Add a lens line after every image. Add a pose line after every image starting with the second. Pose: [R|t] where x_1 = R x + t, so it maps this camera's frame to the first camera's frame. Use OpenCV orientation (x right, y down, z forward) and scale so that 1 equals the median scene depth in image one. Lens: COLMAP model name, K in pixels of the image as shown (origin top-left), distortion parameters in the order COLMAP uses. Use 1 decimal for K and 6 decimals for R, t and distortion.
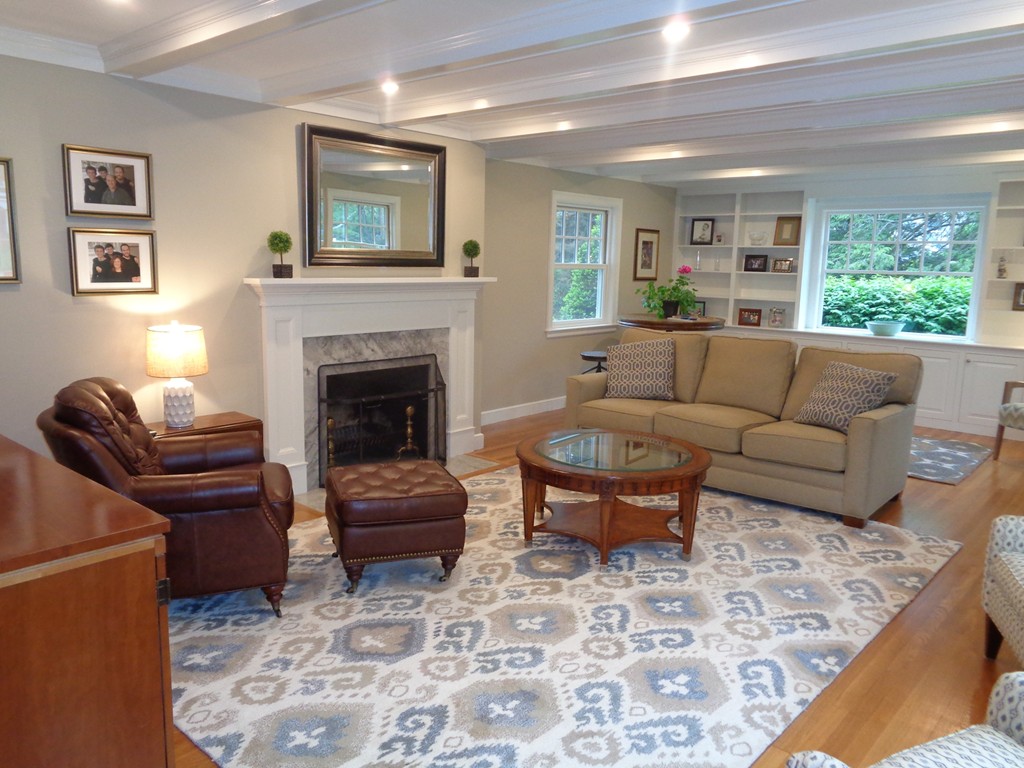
lens RADIAL K [[774.8, 0, 497.1], [0, 774.8, 386.6], [0, 0, 1]] dist [-0.003557, -0.003465]
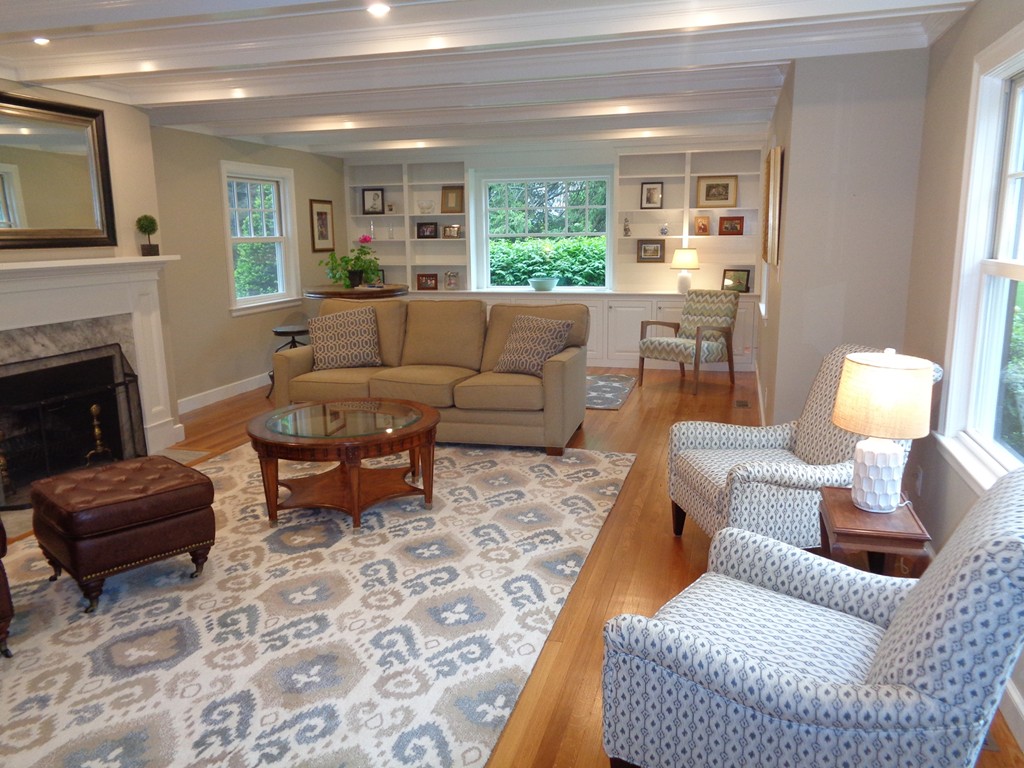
lens RADIAL K [[778.3, 0, 516.3], [0, 778.3, 386.8], [0, 0, 1]] dist [0.000370, 0.000170]
pose [[0.893136, -0.119959, 0.433494, -0.083248], [0.103996, 0.992739, 0.060451, 0.002131], [-0.437598, -0.008910, 0.899127, -0.022778]]
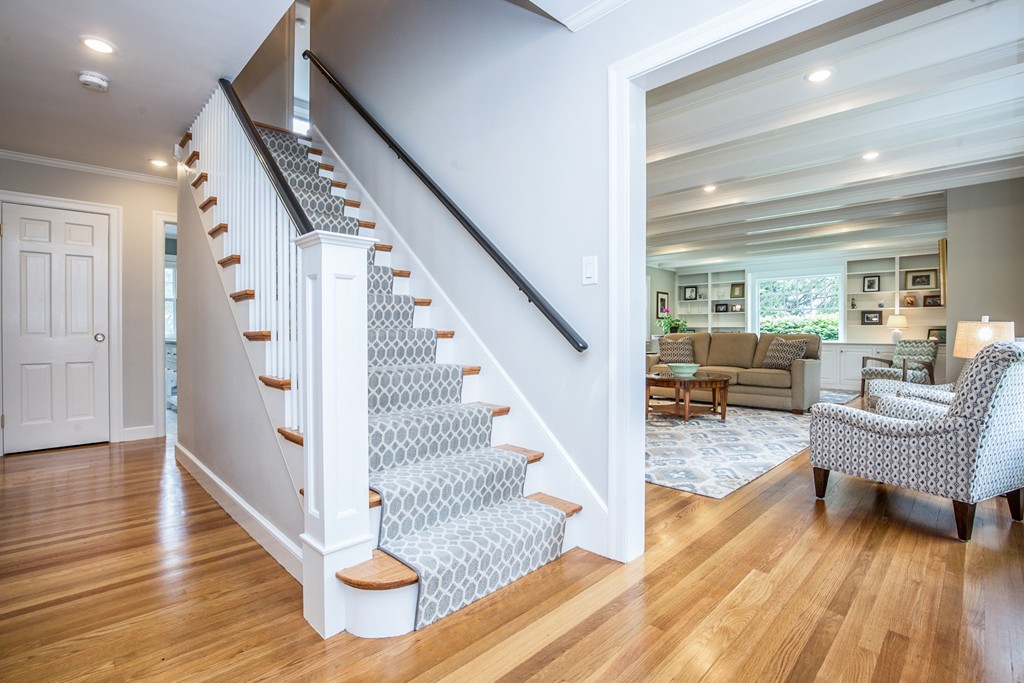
lens RADIAL K [[479.1, 0, 509.1], [0, 479.1, 336.3], [0, 0, 1]] dist [-0.039557, 0.000521]
pose [[0.998360, -0.018749, -0.054090, -0.231642], [0.010019, 0.987489, -0.157368, 0.162748], [0.056364, 0.156568, 0.986058, -0.308884]]
